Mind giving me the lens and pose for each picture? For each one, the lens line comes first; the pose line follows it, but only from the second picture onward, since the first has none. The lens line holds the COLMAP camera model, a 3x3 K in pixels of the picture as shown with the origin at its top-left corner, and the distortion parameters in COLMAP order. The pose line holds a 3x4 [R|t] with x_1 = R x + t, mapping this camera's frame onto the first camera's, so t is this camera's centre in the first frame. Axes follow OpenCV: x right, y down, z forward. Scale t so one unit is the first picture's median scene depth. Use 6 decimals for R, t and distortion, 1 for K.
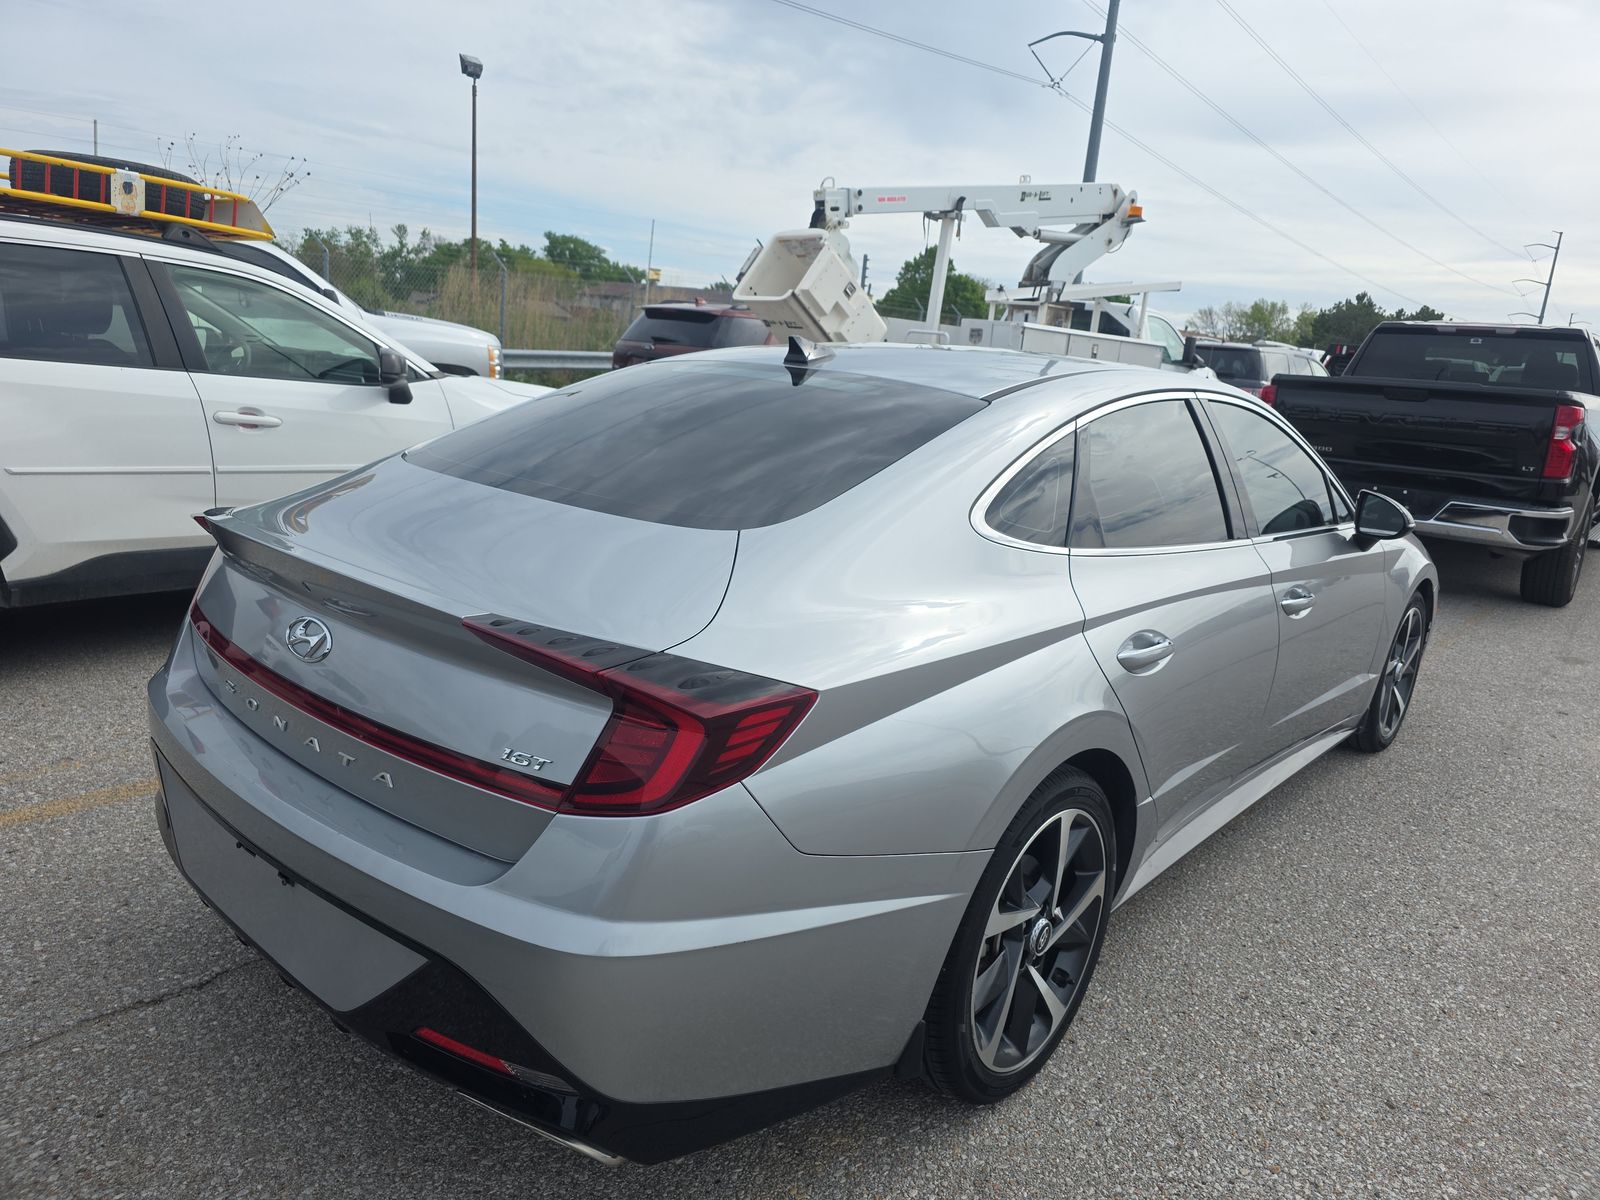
lens RADIAL K [[1070.4, 0, 814.3], [0, 1070.4, 596.4], [0, 0, 1]] dist [0.044019, -0.039821]
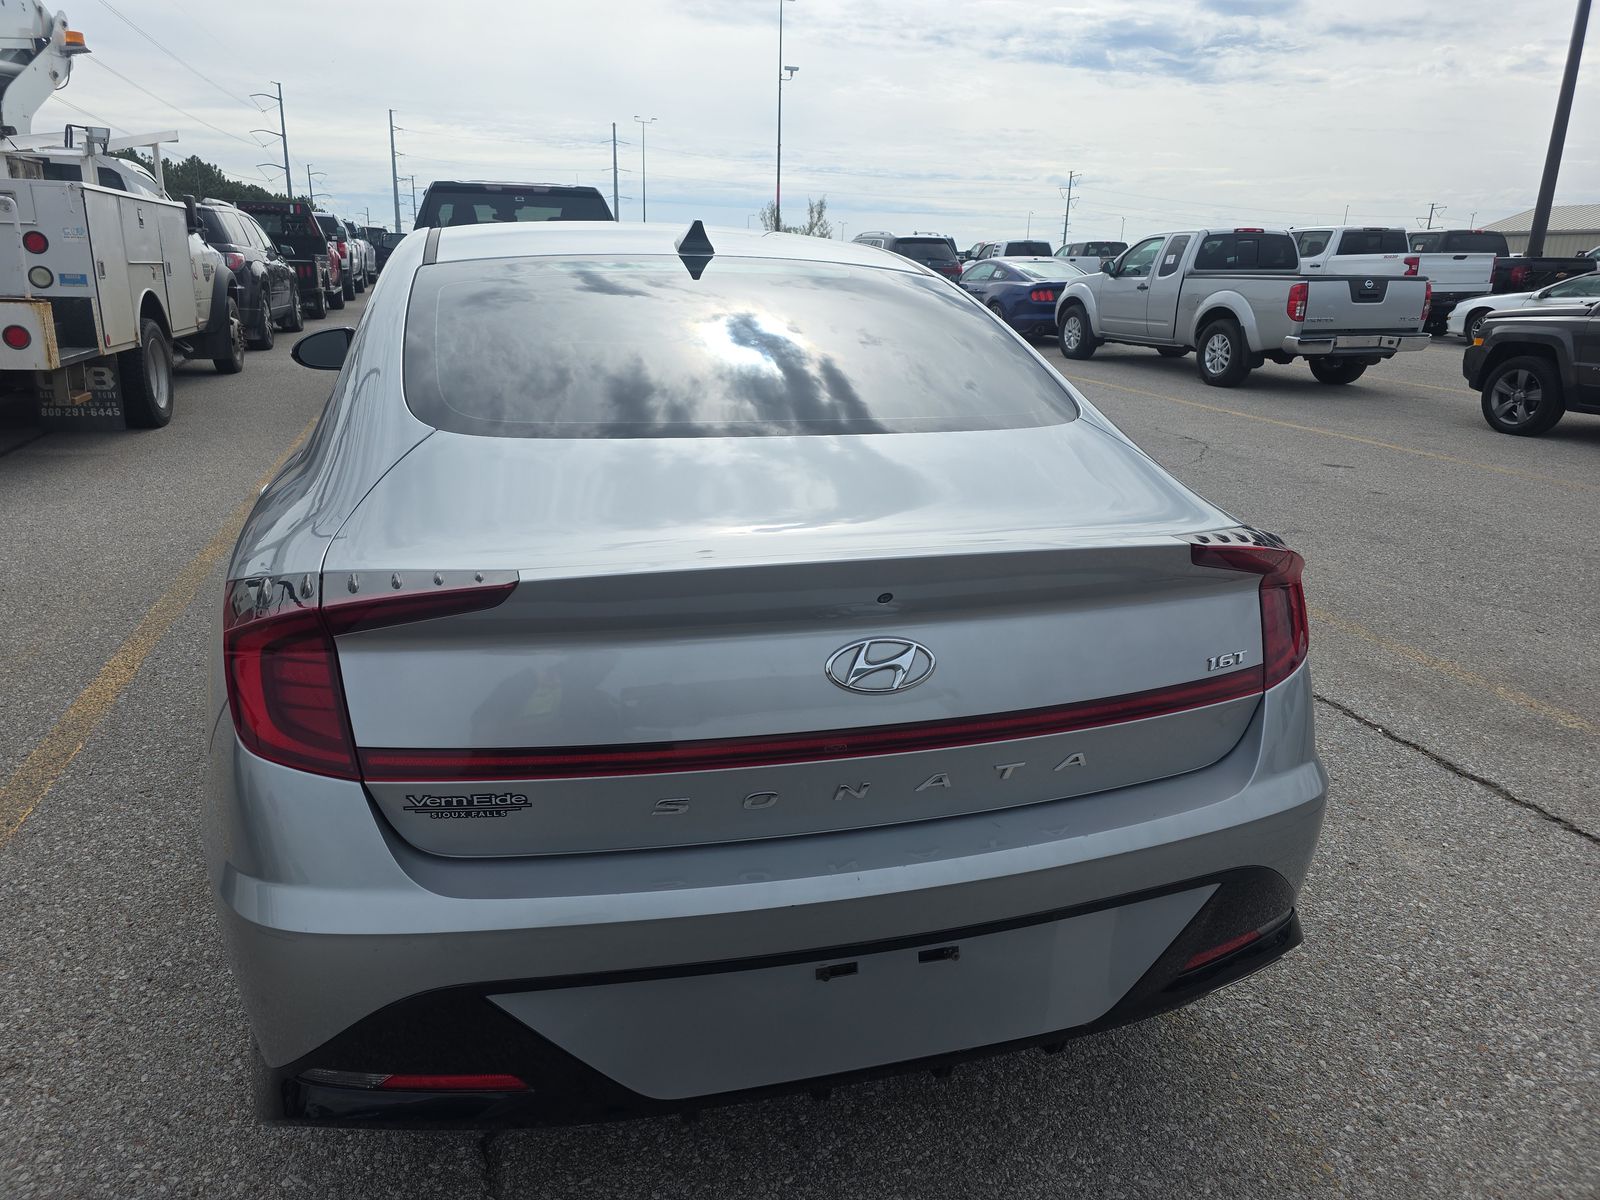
lens RADIAL K [[1070.4, 0, 798.2], [0, 1070.4, 596.9], [0, 0, 1]] dist [0.044019, -0.039821]
pose [[0.549584, -0.306180, 0.777311, -0.198441], [0.207232, 0.951305, 0.228196, -0.035025], [-0.809329, 0.035671, 0.586272, 0.113189]]
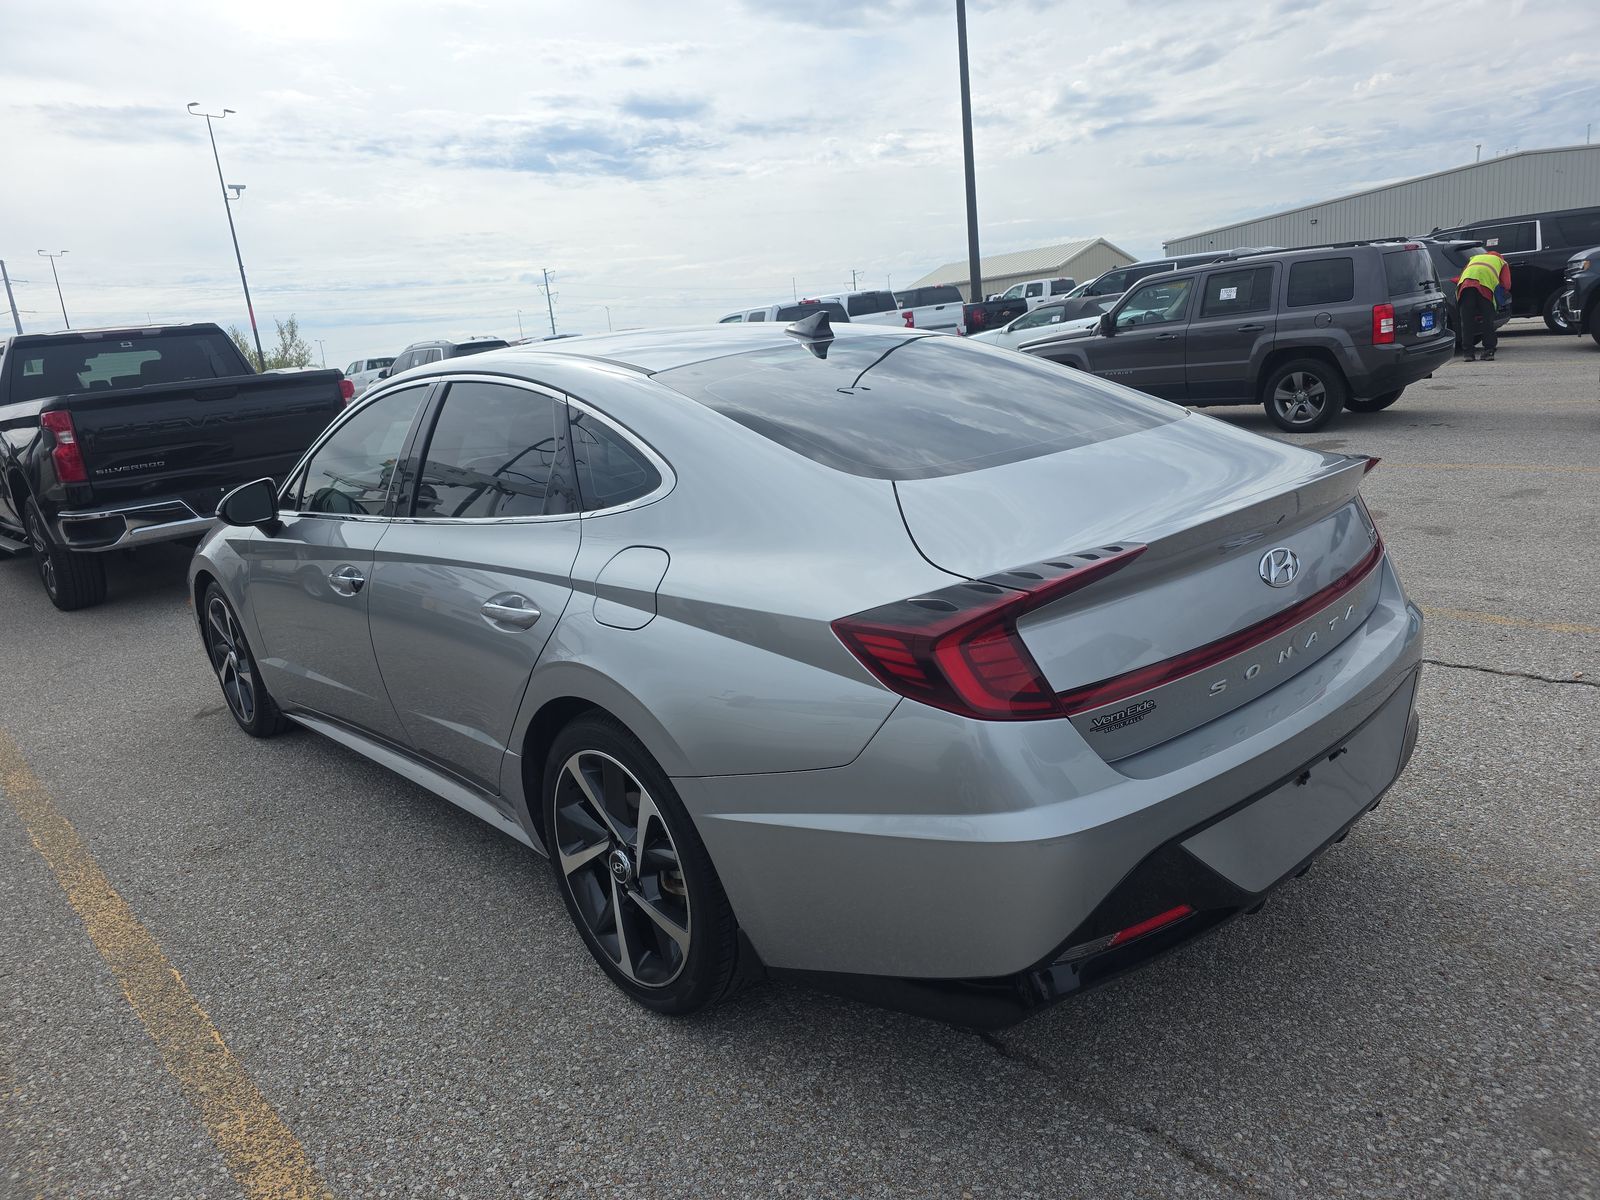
lens RADIAL K [[1070.4, 0, 813.6], [0, 1070.4, 609.2], [0, 0, 1]] dist [0.044019, -0.039821]
pose [[0.108121, -0.327797, 0.938541, -0.294663], [0.328612, 0.902792, 0.277455, -0.072540], [-0.938256, 0.278417, 0.205328, 0.229794]]
